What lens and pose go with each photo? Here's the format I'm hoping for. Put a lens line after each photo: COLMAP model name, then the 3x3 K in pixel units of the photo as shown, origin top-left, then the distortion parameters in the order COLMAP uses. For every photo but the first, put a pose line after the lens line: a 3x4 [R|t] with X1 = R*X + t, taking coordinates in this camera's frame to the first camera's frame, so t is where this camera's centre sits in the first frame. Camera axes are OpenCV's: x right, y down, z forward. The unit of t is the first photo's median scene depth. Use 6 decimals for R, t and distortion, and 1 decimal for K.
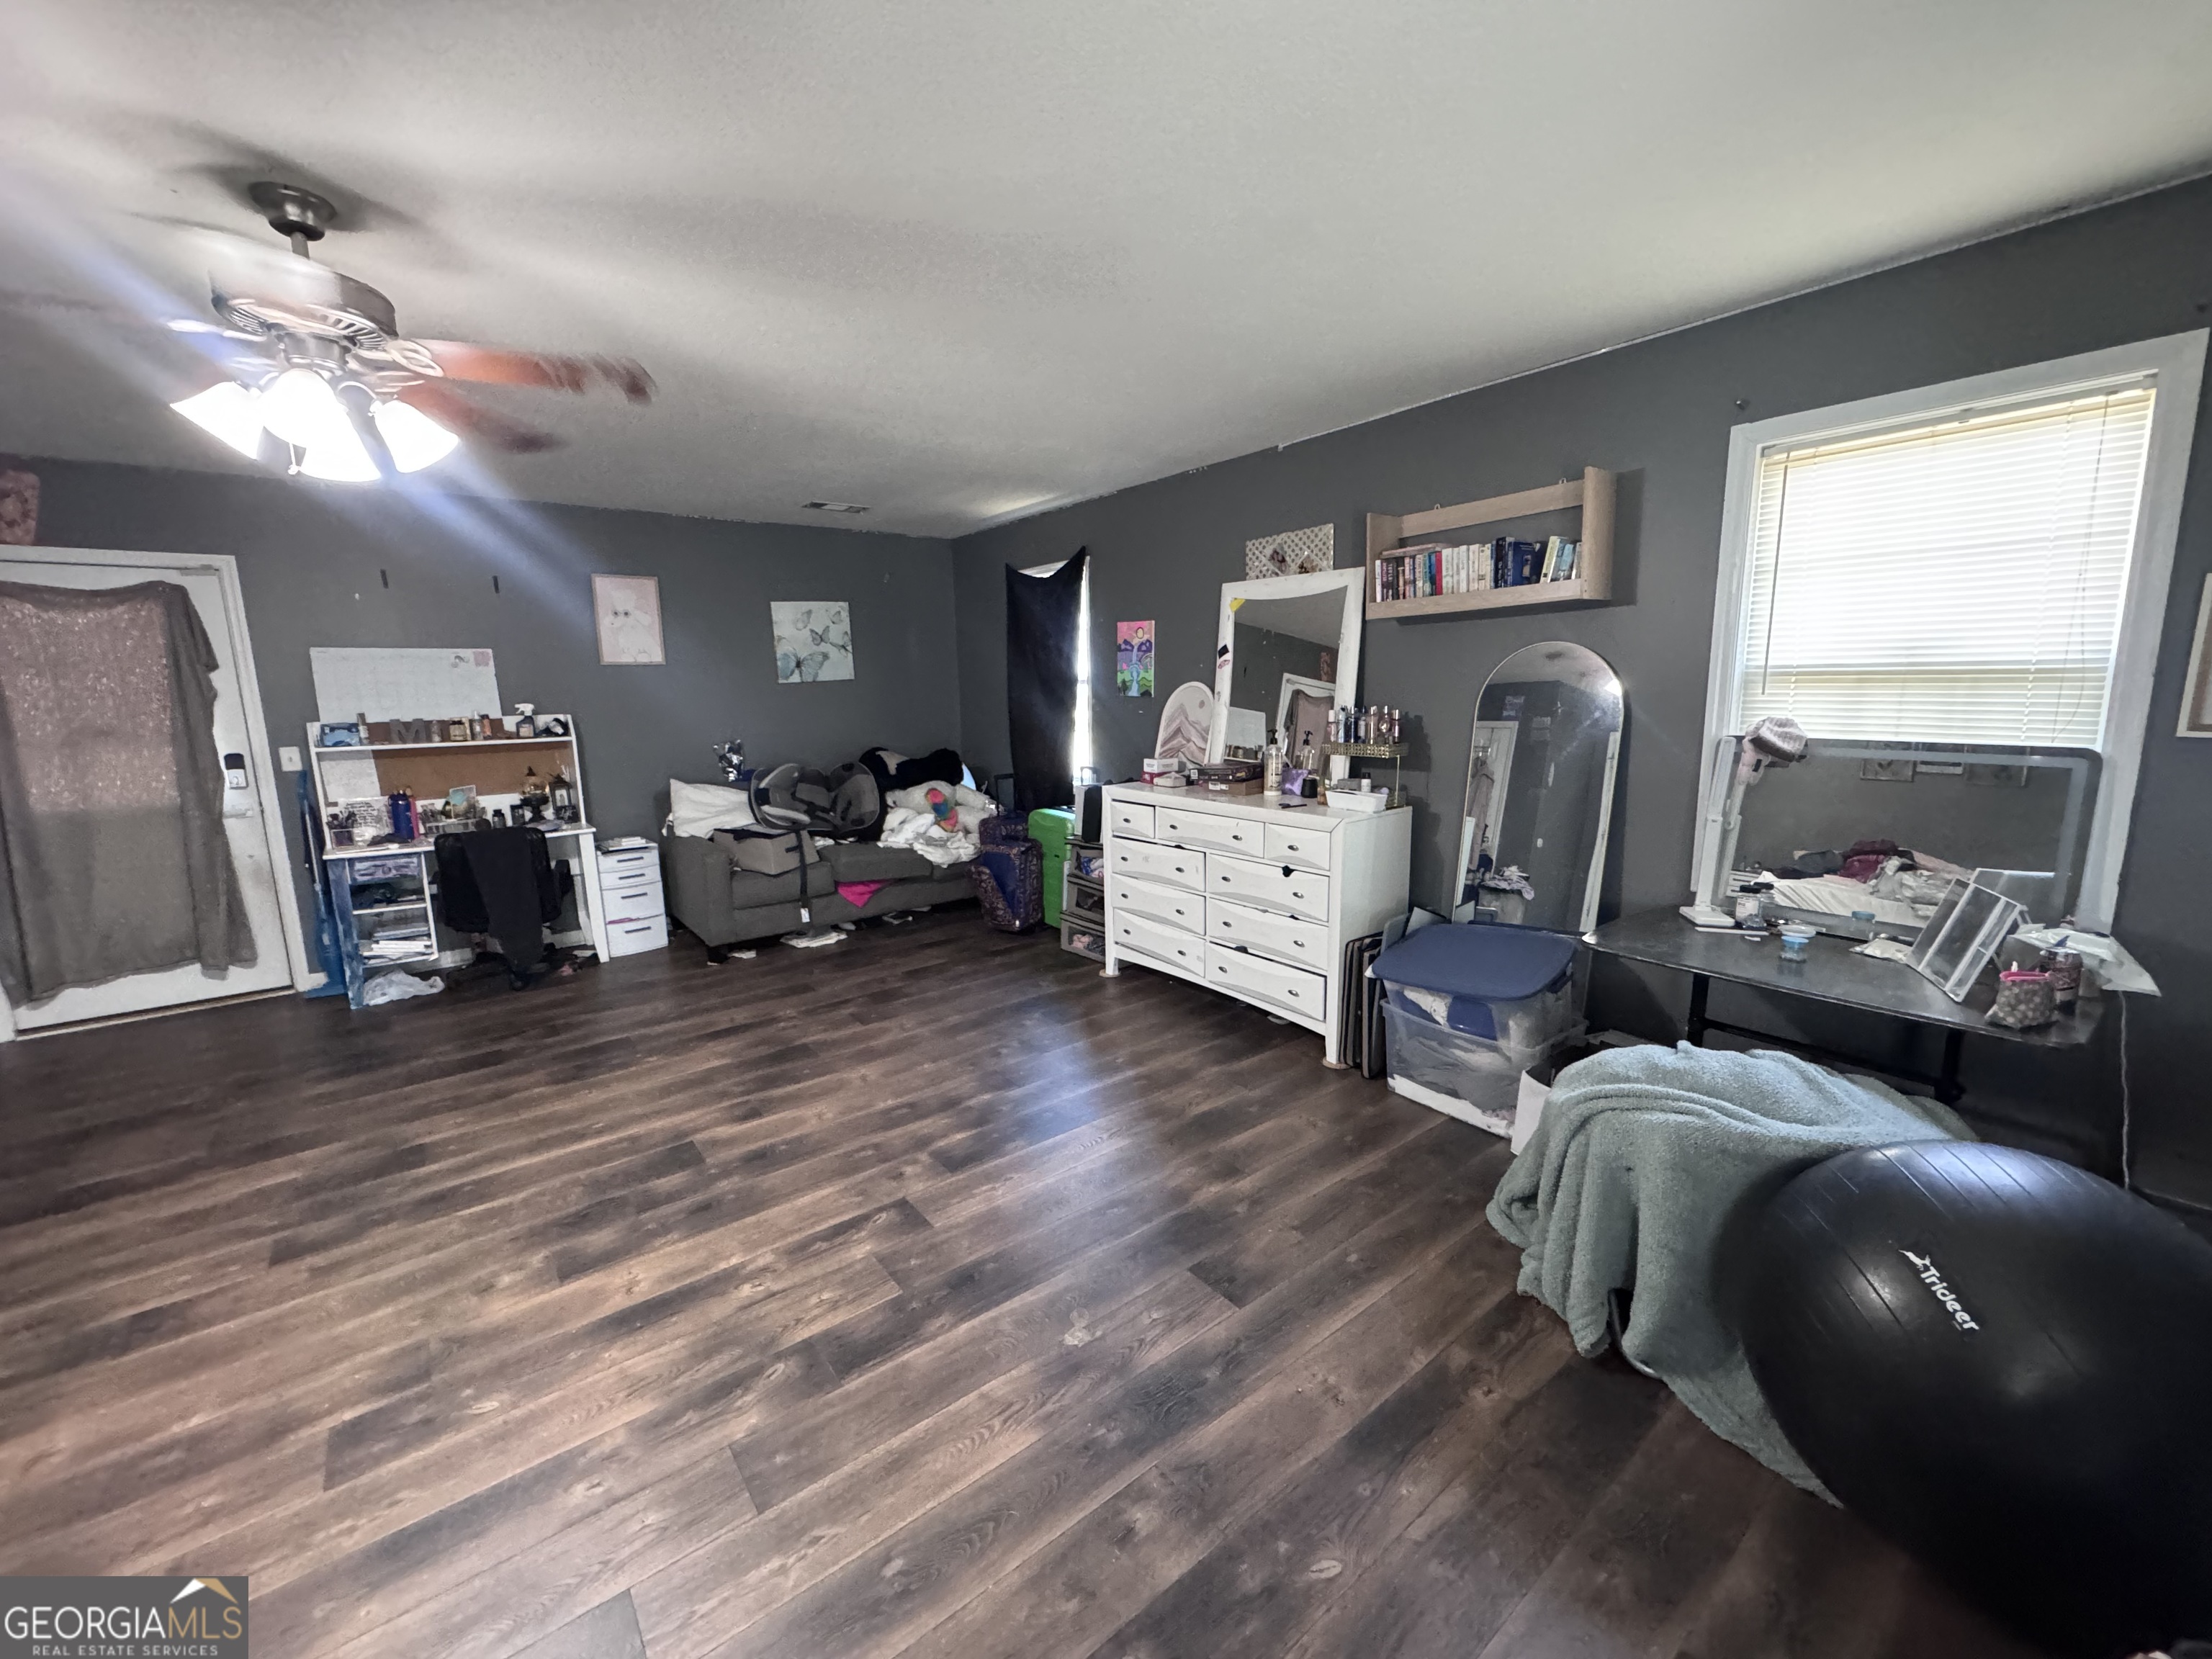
lens RADIAL K [[883.7, 0, 1105.8], [0, 883.7, 823.5], [0, 0, 1]] dist [-0.005138, 0.001068]
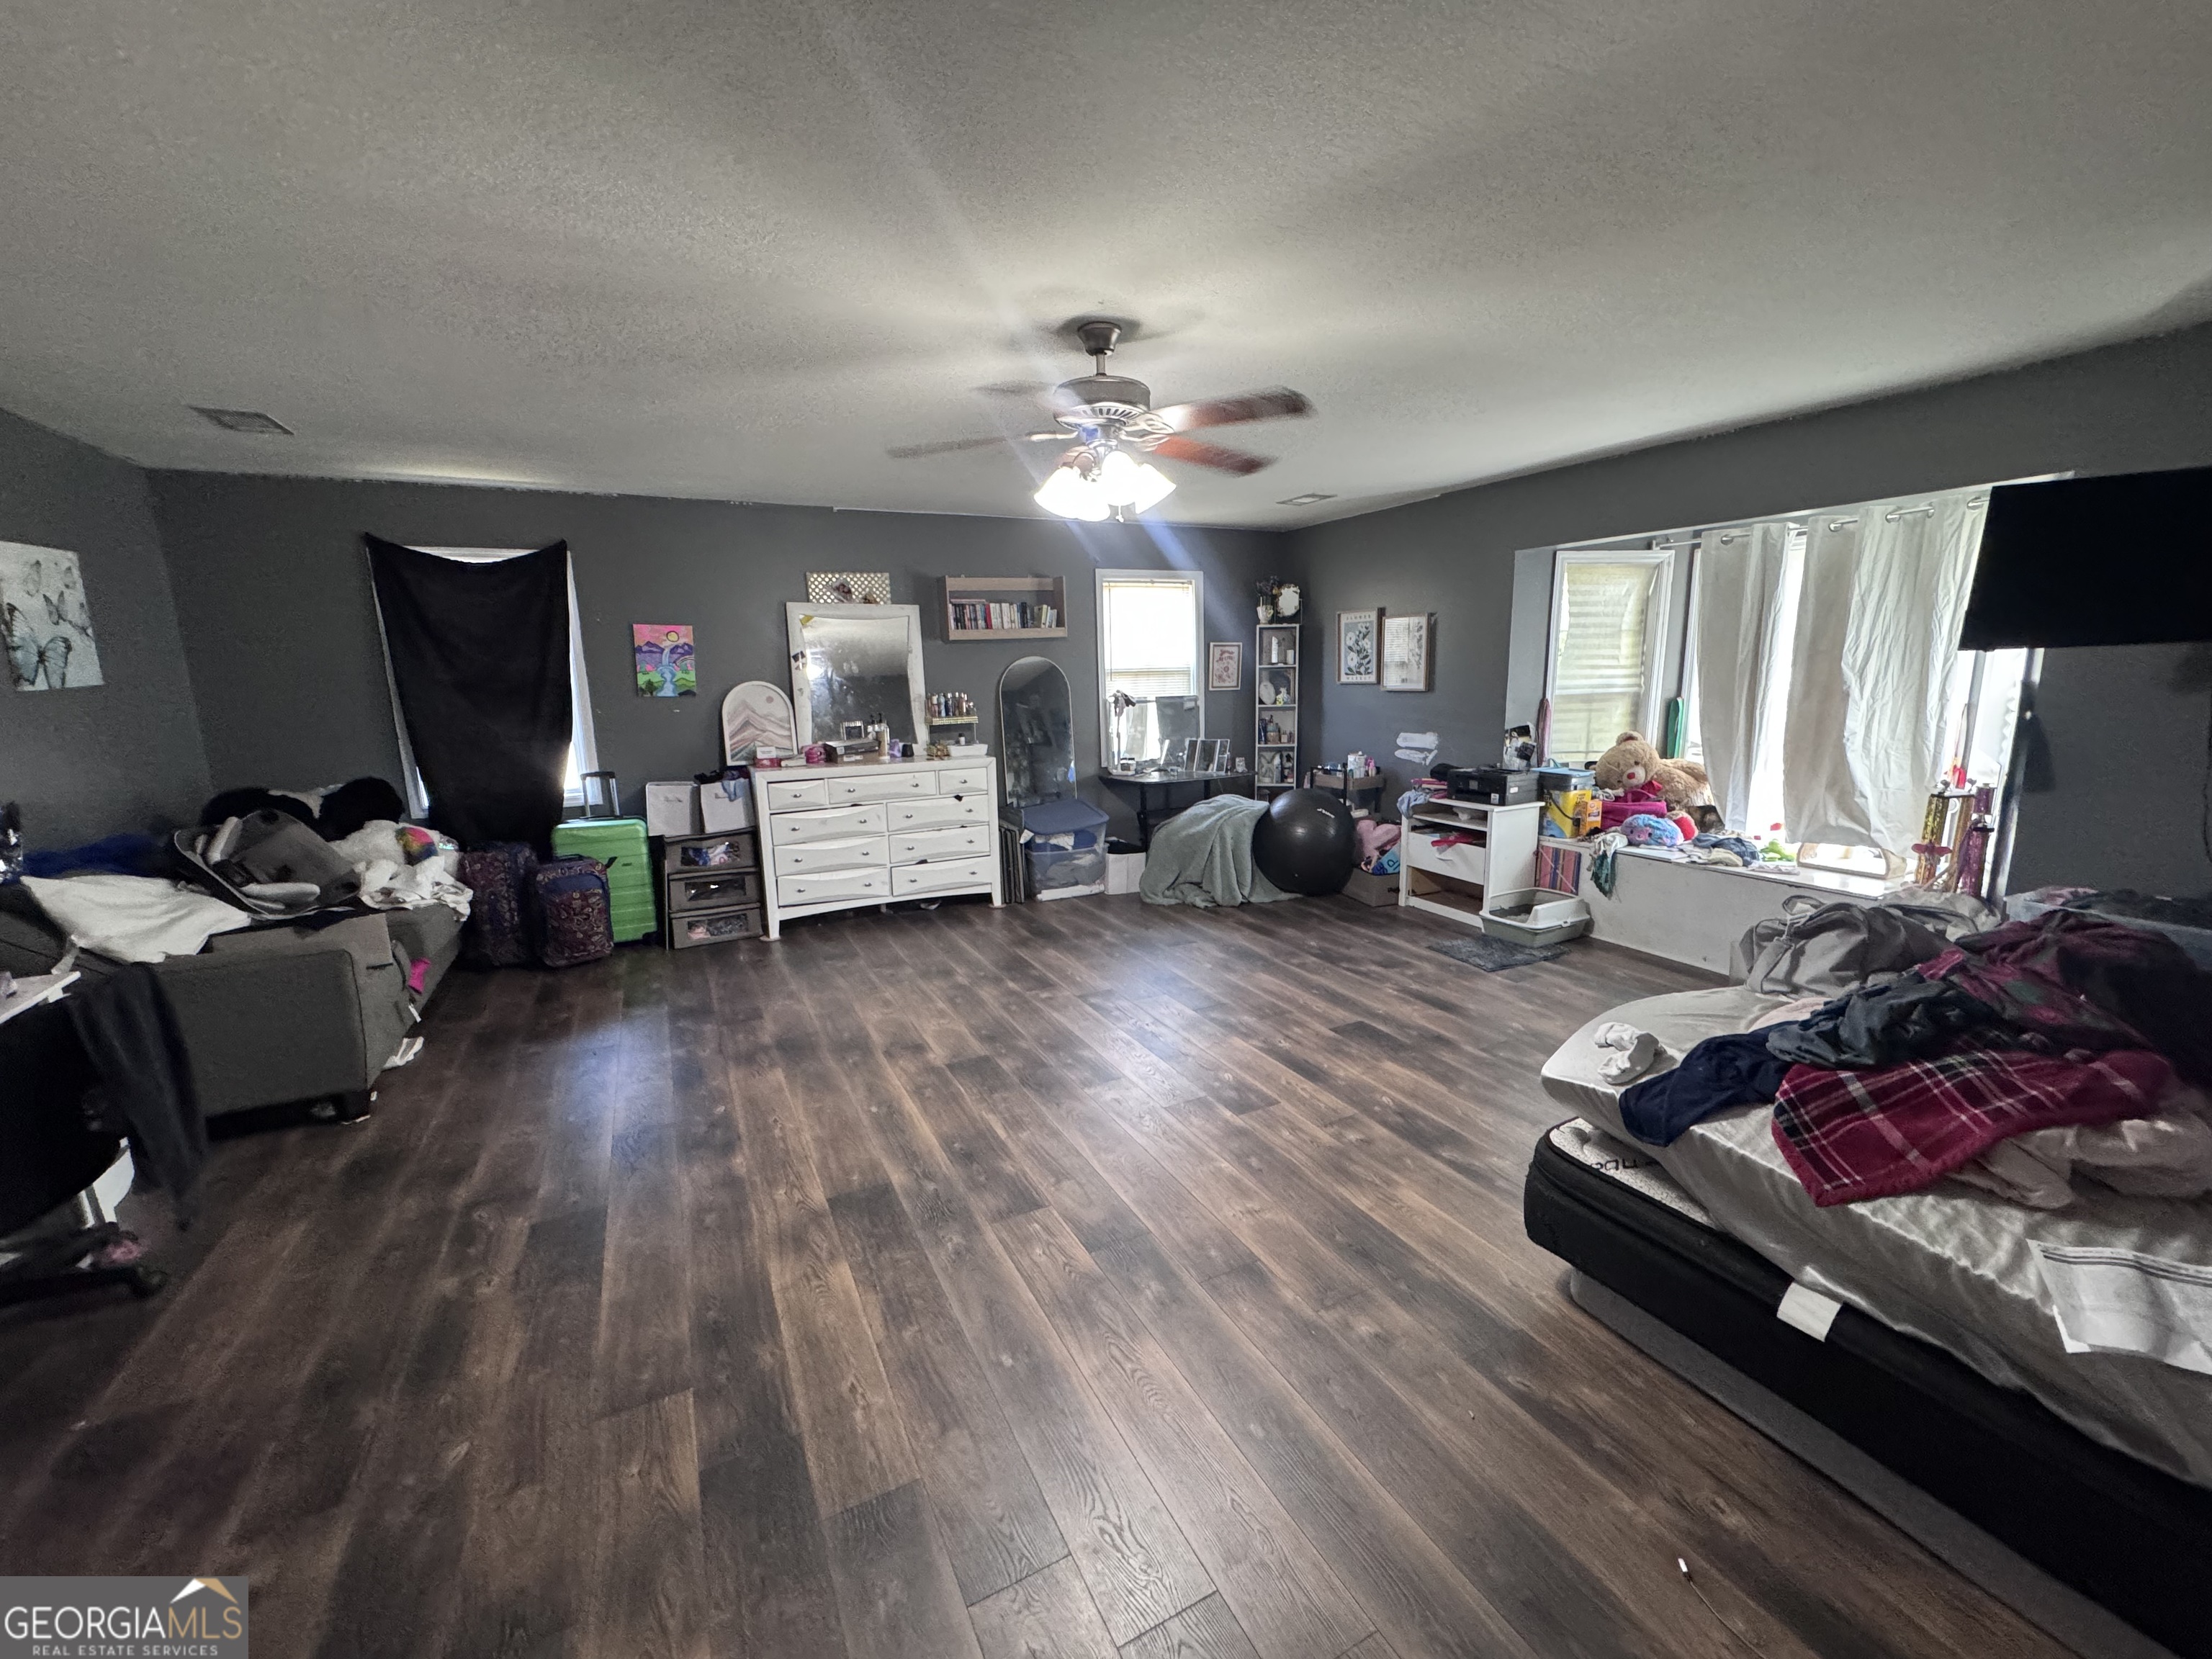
lens RADIAL K [[883.7, 0, 1105.6], [0, 883.7, 816.1], [0, 0, 1]] dist [-0.005138, 0.001068]
pose [[0.195239, -0.150213, 0.969184, -1.095911], [0.173003, 0.977980, 0.116726, -0.045481], [-0.965376, 0.144882, 0.216928, 0.355331]]
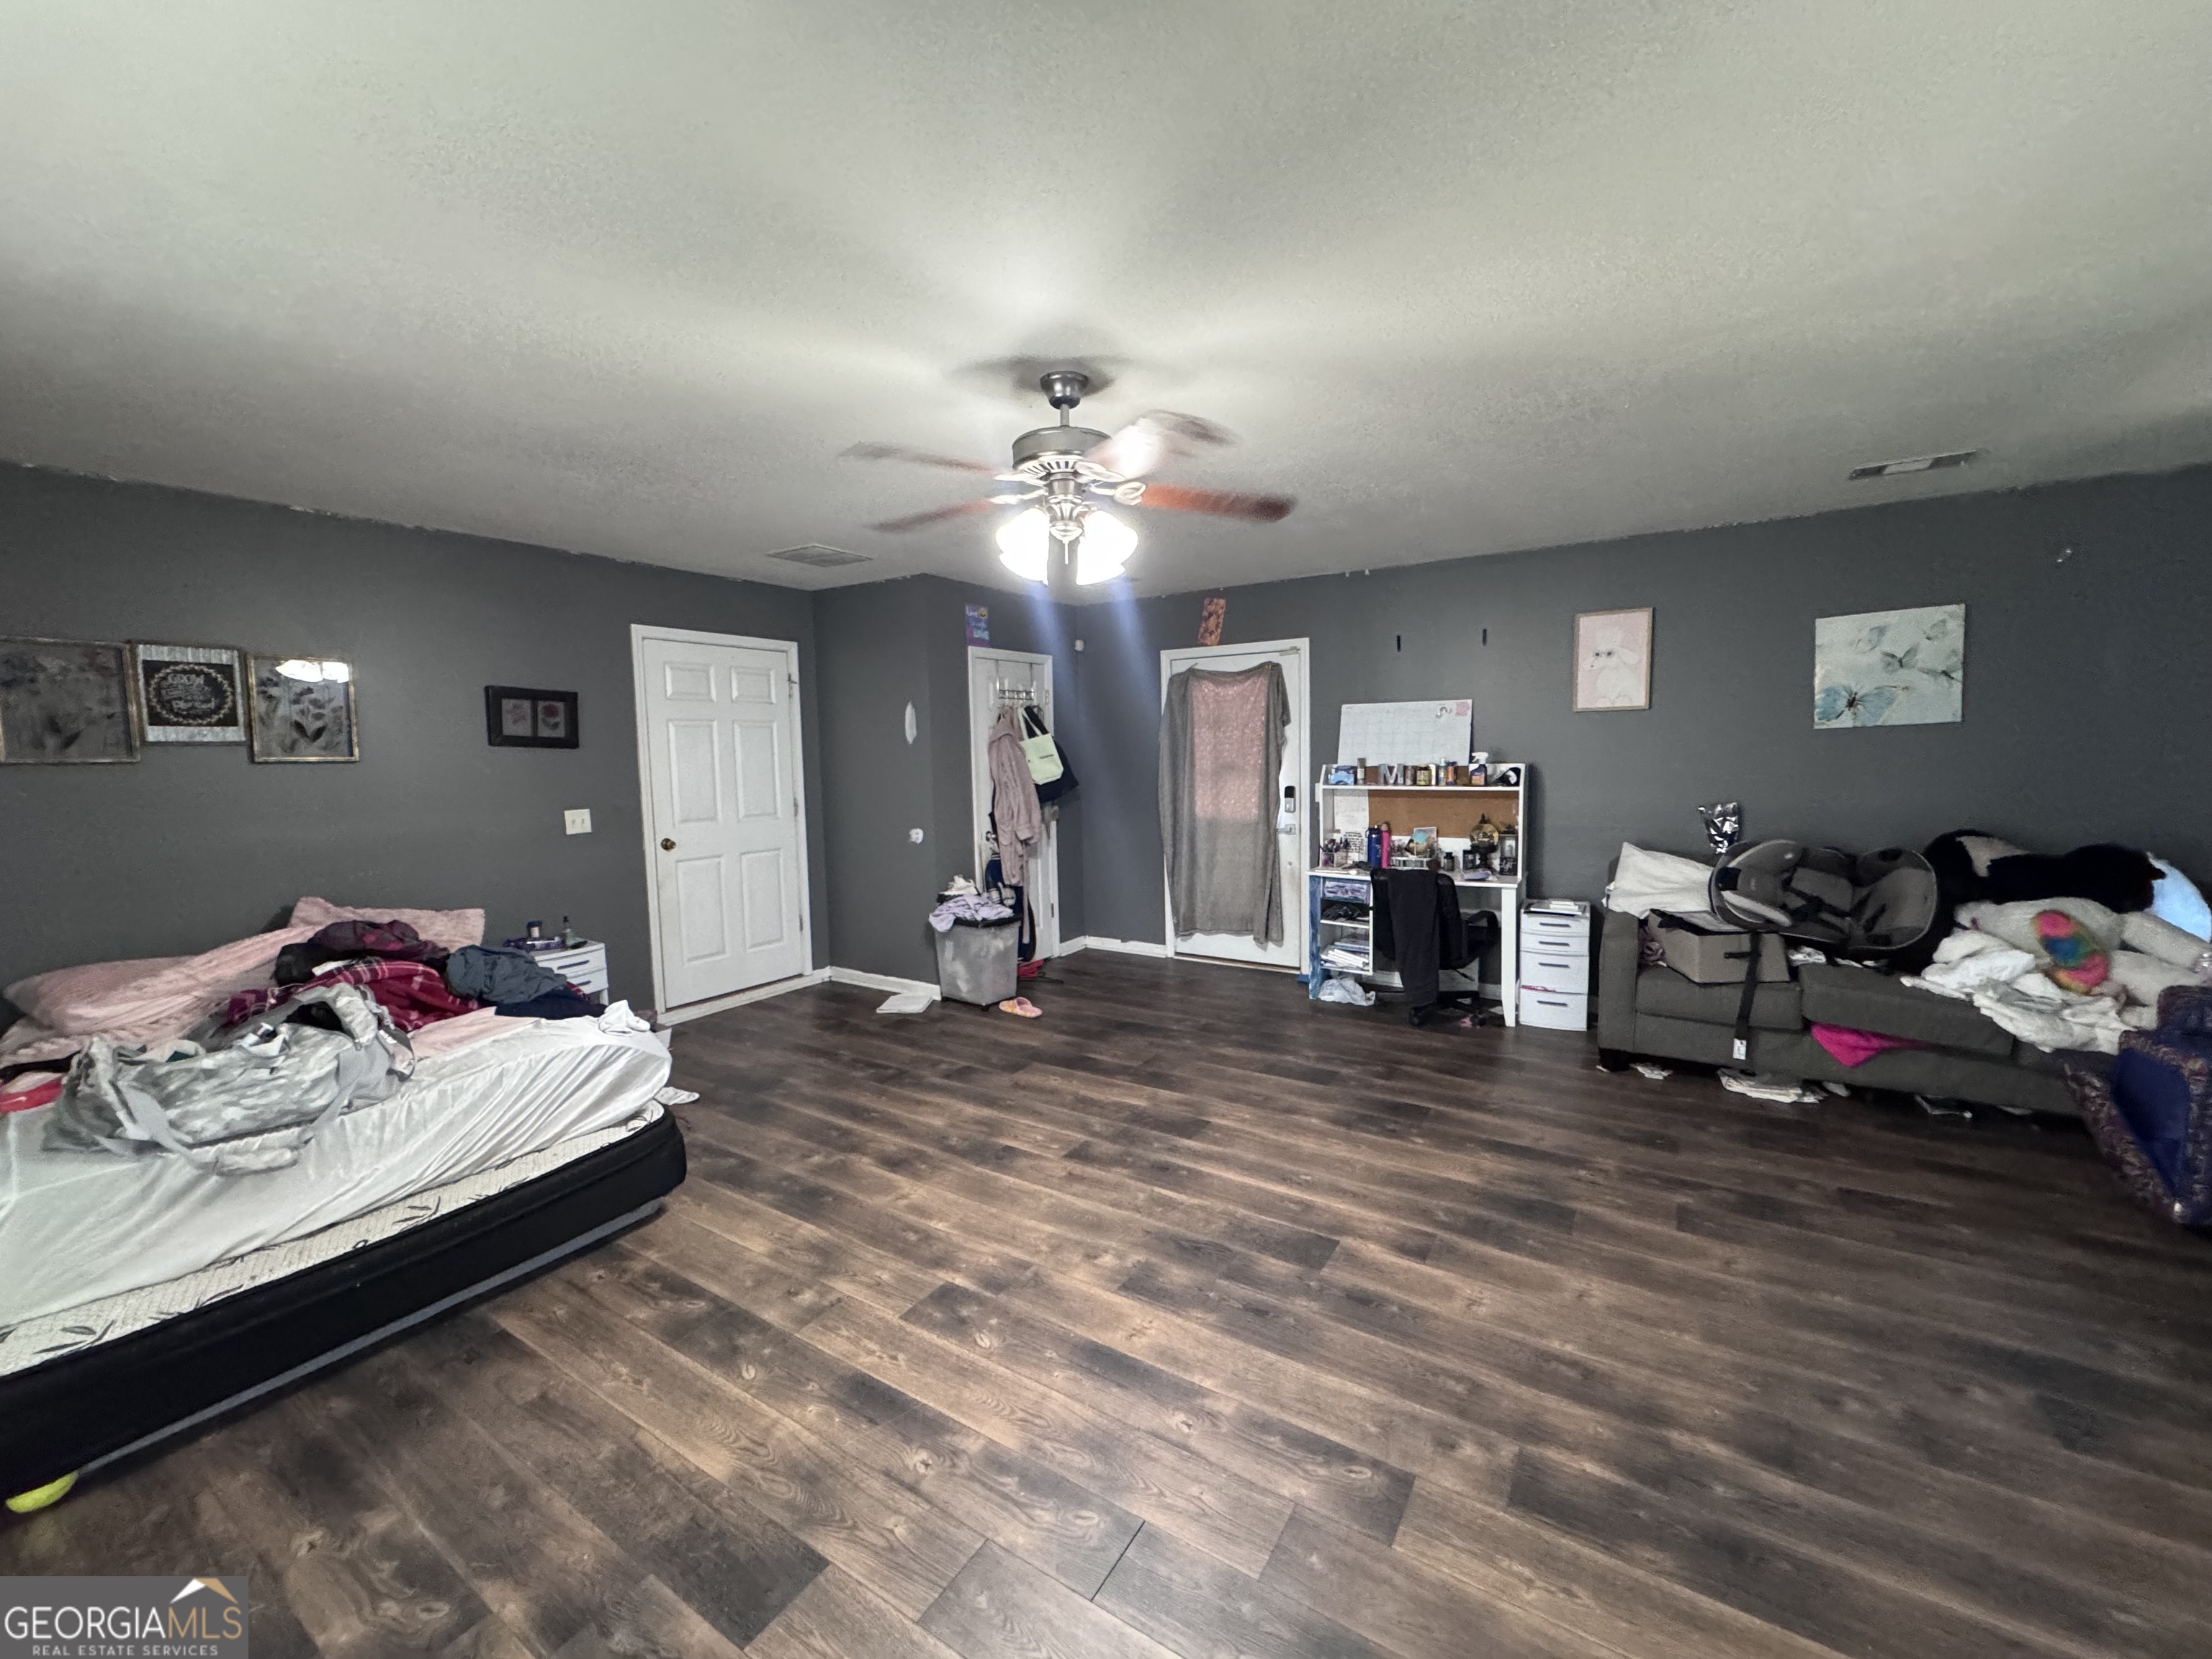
lens RADIAL K [[883.7, 0, 1103.0], [0, 883.7, 823.4], [0, 0, 1]] dist [-0.005138, 0.001068]
pose [[0.321074, 0.093344, -0.942443, 0.189720], [-0.137630, 0.989166, 0.051083, -0.054442], [0.937000, 0.113307, 0.330442, 0.308593]]
